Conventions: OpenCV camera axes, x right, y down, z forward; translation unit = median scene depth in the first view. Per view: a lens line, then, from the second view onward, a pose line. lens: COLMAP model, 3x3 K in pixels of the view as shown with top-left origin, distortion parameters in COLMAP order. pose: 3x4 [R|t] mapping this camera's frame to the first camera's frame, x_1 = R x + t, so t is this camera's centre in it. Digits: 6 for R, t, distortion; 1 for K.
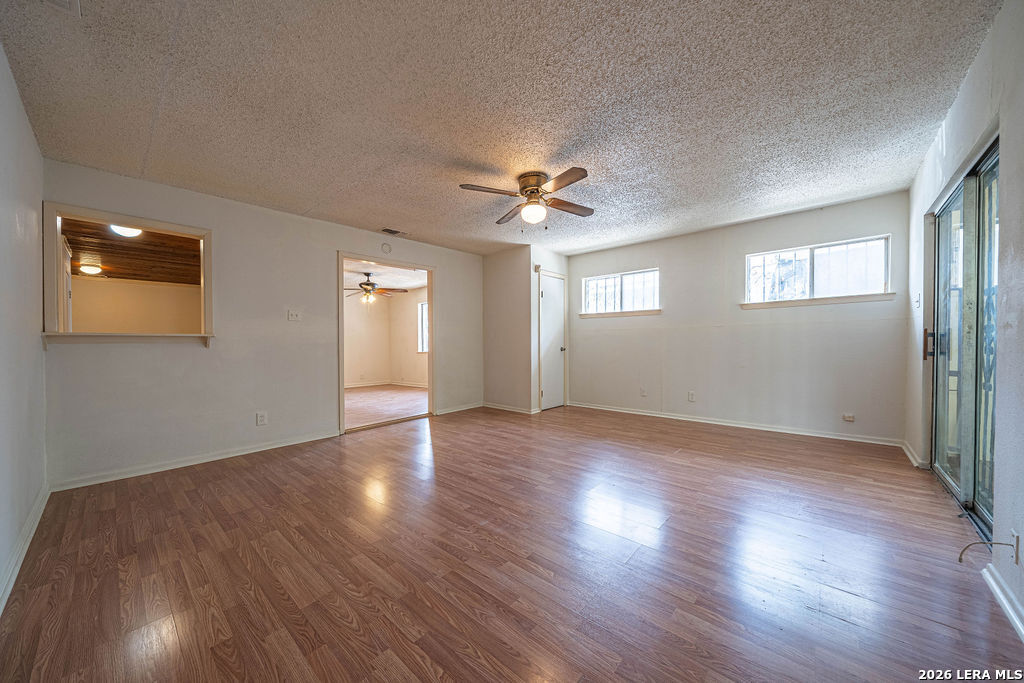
lens RADIAL K [[354.6, 0, 504.2], [0, 354.6, 346.1], [0, 0, 1]] dist [-0.001858, 0.000371]
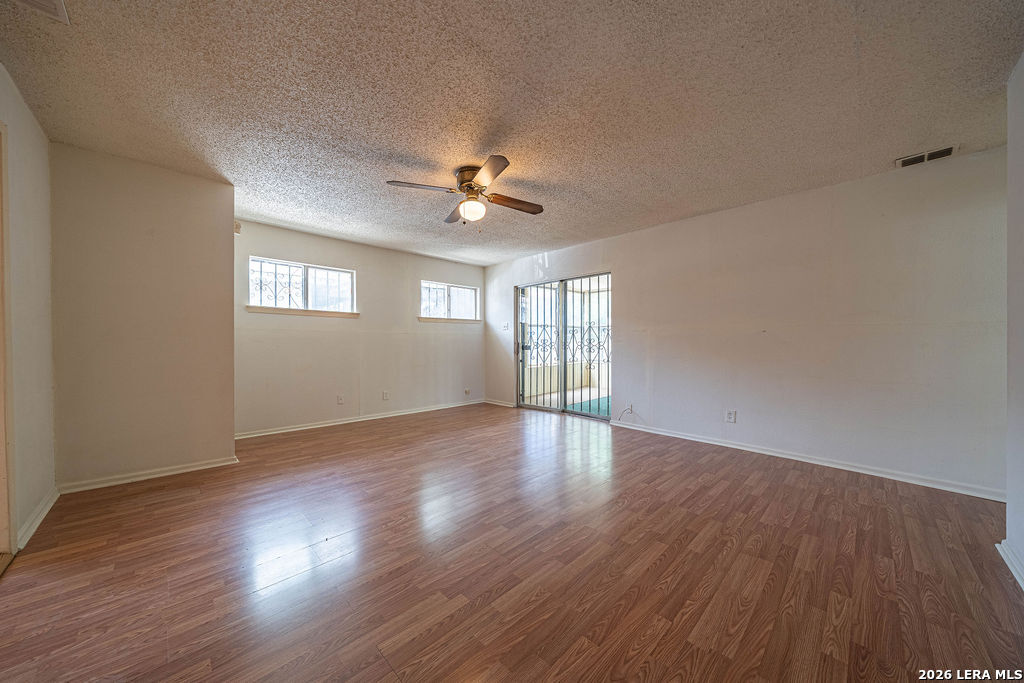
lens RADIAL K [[354.6, 0, 507.3], [0, 354.6, 343.3], [0, 0, 1]] dist [-0.001858, 0.000371]
pose [[0.067584, 0.013271, 0.997625, -0.674762], [0.008486, 0.999868, -0.013876, -0.001158], [-0.997678, 0.009404, 0.067462, 0.661185]]
